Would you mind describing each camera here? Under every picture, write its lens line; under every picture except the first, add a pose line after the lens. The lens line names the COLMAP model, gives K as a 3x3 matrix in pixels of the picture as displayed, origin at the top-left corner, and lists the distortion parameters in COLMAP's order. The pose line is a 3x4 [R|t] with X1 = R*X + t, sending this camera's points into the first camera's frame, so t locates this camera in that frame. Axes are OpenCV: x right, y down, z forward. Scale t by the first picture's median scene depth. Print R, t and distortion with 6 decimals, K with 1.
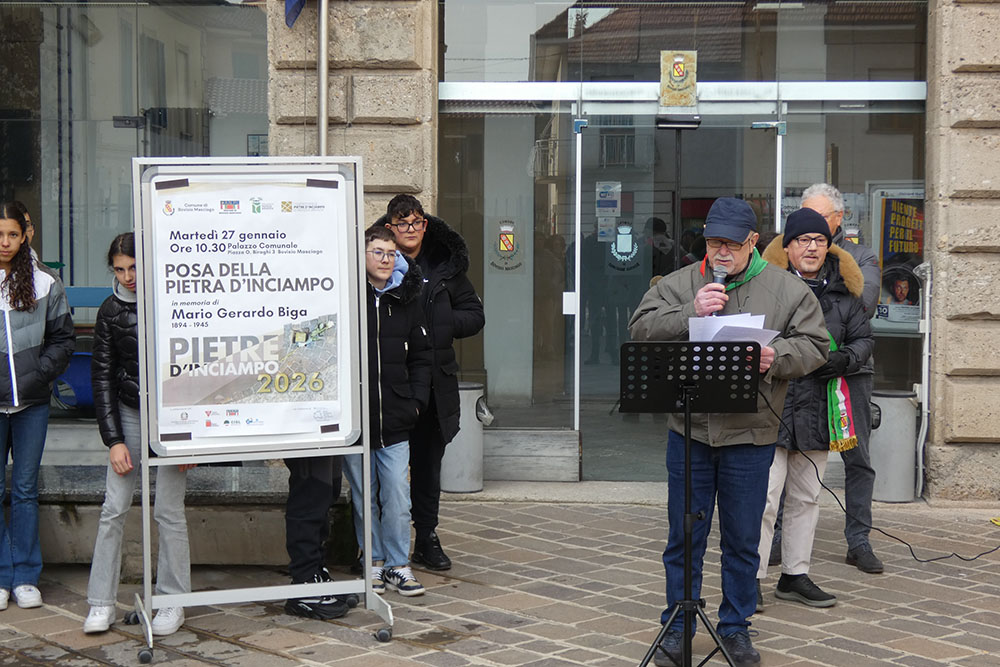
lens RADIAL K [[1788.3, 0, 503.0], [0, 1788.3, 334.9], [0, 0, 1]] dist [0.157093, 0.000000]
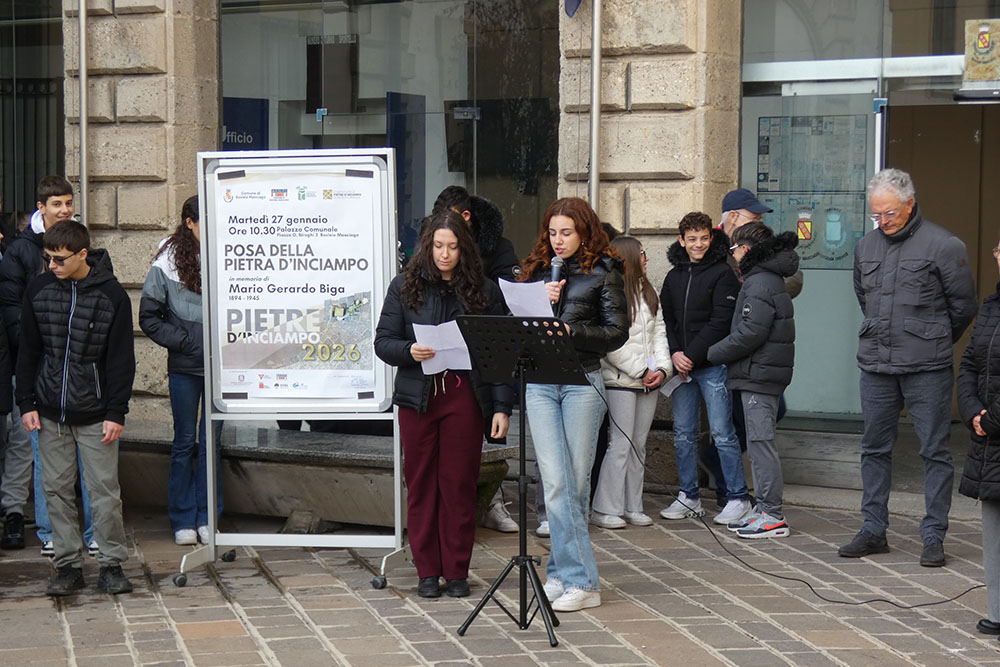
lens RADIAL K [[2267.2, 0, 499.8], [0, 2267.2, 336.8], [0, 0, 1]] dist [0.227466, 0.000000]
pose [[0.878492, 0.027275, -0.476978, 0.646018], [-0.031752, 0.999495, -0.001326, 0.015570], [0.476701, 0.016309, 0.878914, -0.189403]]
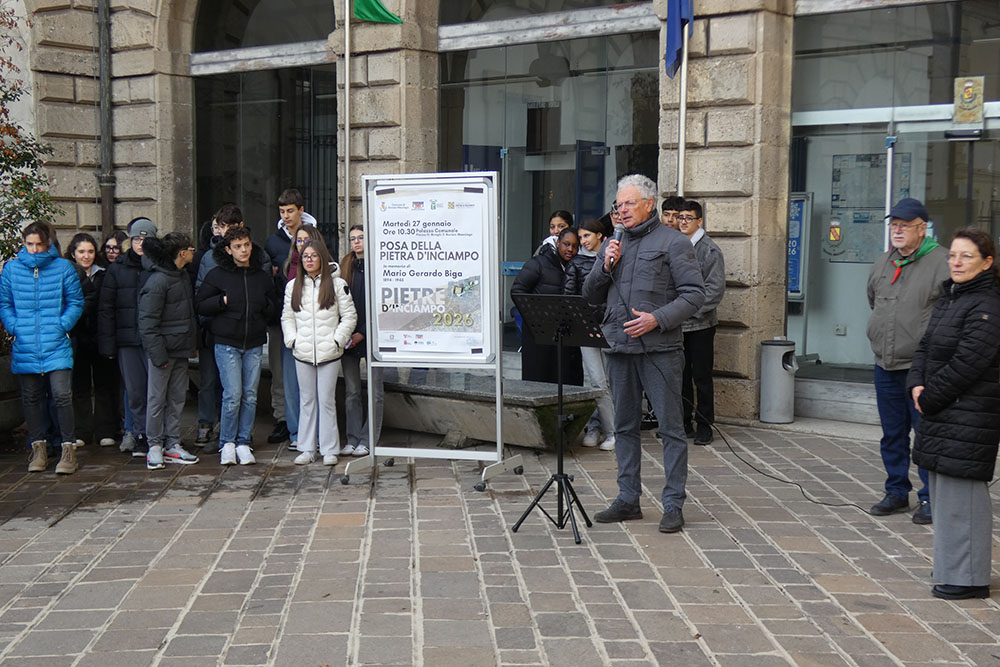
lens RADIAL K [[1442.4, 0, 500.6], [0, 1442.4, 333.6], [0, 0, 1]] dist [0.085333, 0.000000]
pose [[0.791149, 0.049448, -0.609621, 0.671051], [-0.043599, 0.998750, 0.024430, 0.006576], [0.610068, 0.007251, 0.792316, 0.042192]]
